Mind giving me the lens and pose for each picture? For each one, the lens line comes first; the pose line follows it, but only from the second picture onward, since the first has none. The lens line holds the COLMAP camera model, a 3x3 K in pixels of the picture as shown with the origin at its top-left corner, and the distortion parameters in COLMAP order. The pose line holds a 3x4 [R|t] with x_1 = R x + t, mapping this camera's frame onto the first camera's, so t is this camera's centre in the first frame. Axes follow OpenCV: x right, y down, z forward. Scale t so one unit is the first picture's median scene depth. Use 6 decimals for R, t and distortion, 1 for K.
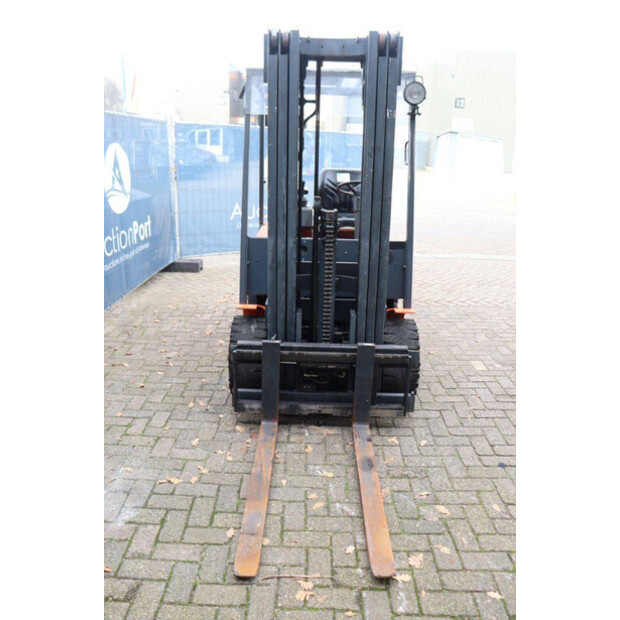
lens RADIAL K [[525.7, 0, 310.0], [0, 525.7, 310.0], [0, 0, 1]] dist [-0.167119, 0.162047]
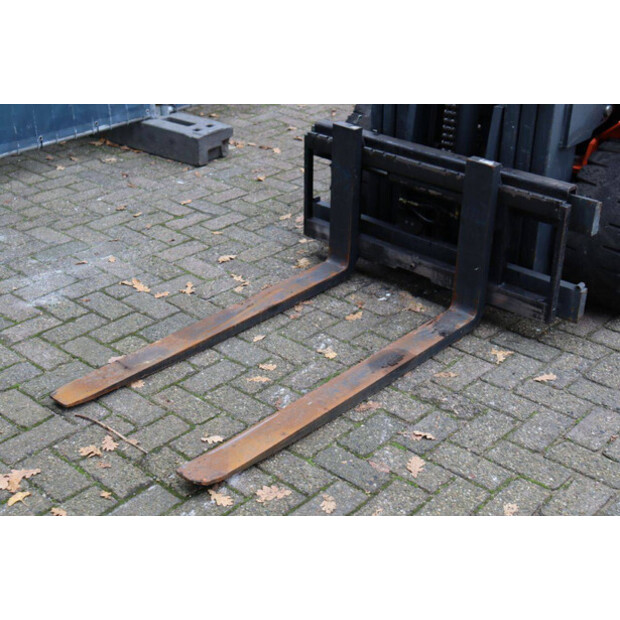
lens RADIAL K [[938.3, 0, 309.9], [0, 938.3, 295.4], [0, 0, 1]] dist [0.097906, 0.063753]
pose [[0.744039, 0.280133, -0.606573, 0.581977], [-0.182517, 0.958547, 0.218804, 0.018334], [0.642723, -0.052089, 0.764326, 0.143211]]
